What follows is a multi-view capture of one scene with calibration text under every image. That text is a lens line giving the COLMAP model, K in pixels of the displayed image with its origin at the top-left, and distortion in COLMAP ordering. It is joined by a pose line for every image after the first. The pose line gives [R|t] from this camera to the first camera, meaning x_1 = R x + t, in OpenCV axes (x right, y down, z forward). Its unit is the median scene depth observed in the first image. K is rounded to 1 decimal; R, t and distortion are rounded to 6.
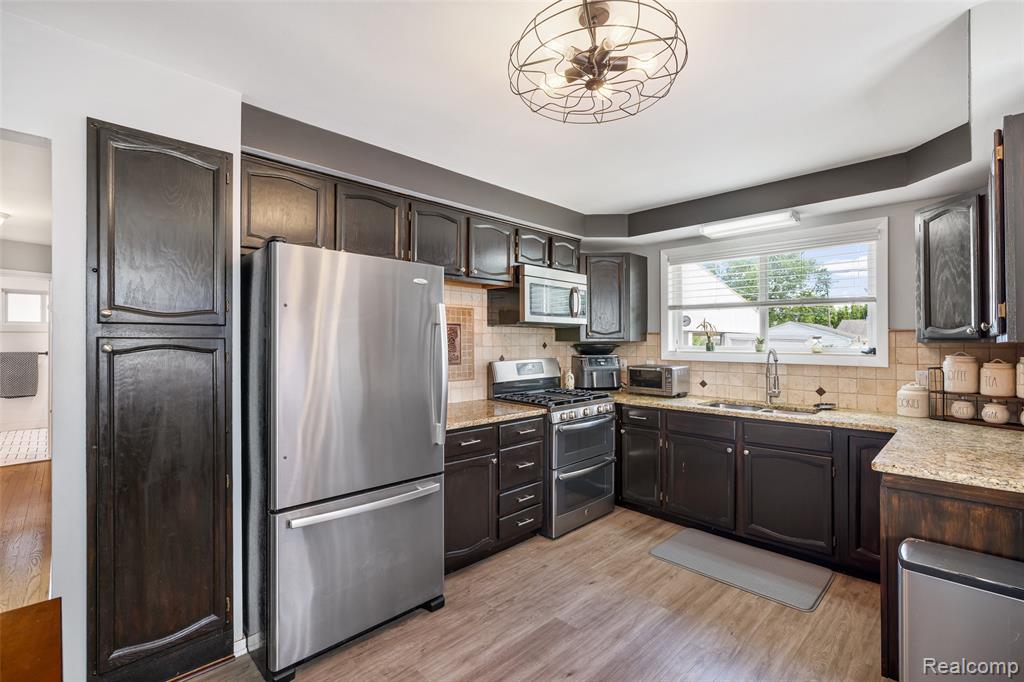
lens RADIAL K [[456.5, 0, 515.1], [0, 456.5, 346.5], [0, 0, 1]] dist [0.001740, 0.000242]
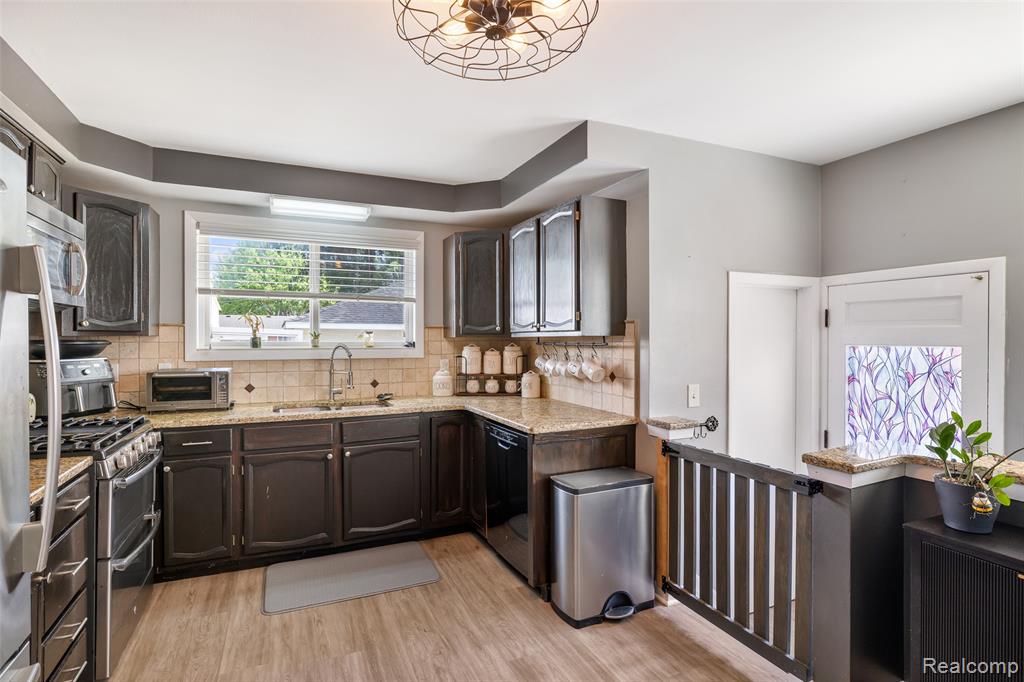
lens RADIAL K [[506.9, 0, 512.5], [0, 506.9, 344.7], [0, 0, 1]] dist [-0.006488, 0.001146]
pose [[0.351588, -0.014449, 0.936043, -0.345573], [0.010209, 0.999881, 0.011599, -0.001734], [-0.936099, 0.005478, 0.351694, 0.316149]]
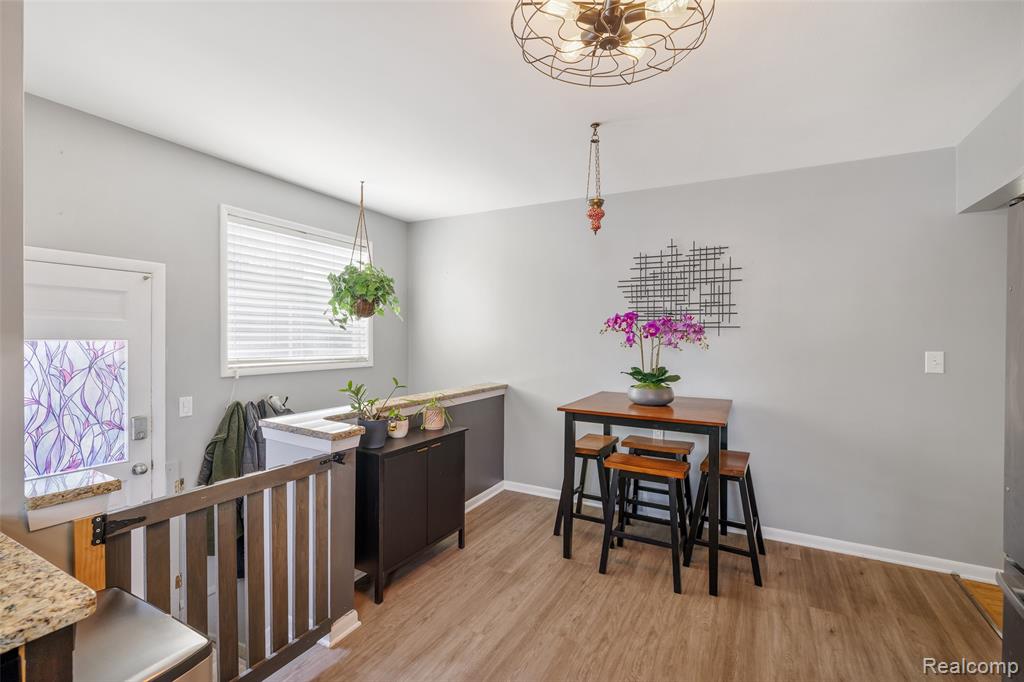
lens RADIAL K [[456.5, 0, 506.1], [0, 456.5, 339.2], [0, 0, 1]] dist [0.001740, 0.000242]
pose [[-0.960514, -0.010532, -0.278031, 0.312855], [-0.014791, 0.999803, 0.013225, -0.002724], [0.277837, 0.016815, -0.960481, 0.895953]]
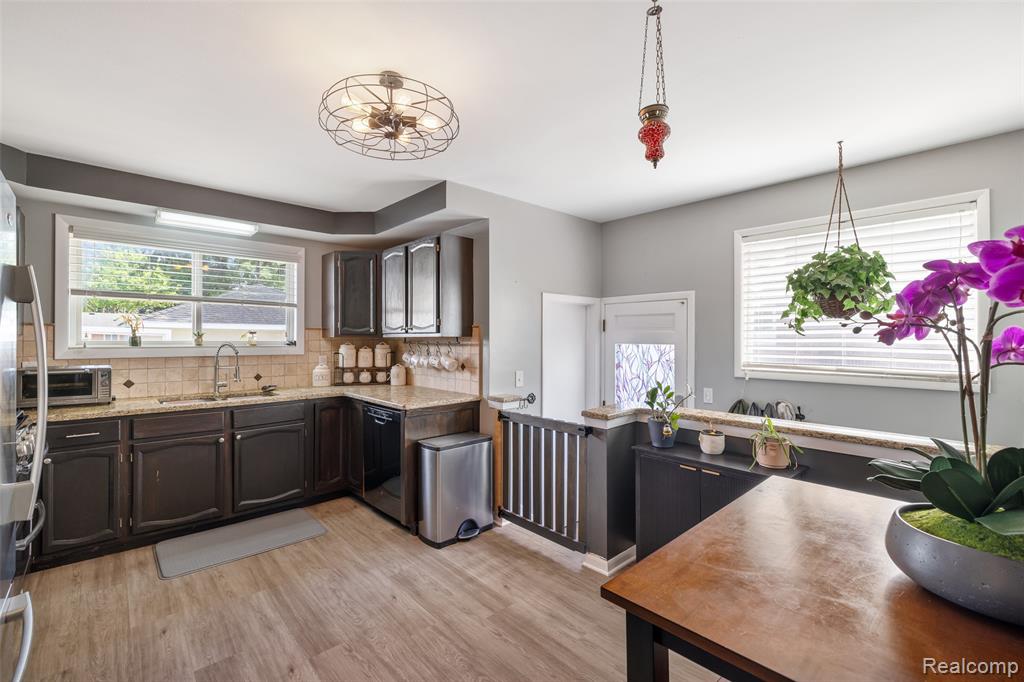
lens RADIAL K [[440.0, 0, 512.5], [0, 440.0, 341.6], [0, 0, 1]] dist [0.002712, 0.000526]
pose [[0.041812, -0.009059, 0.999084, -0.515947], [0.006457, 0.999940, 0.008797, -0.002074], [-0.999105, 0.006083, 0.041868, 0.301018]]
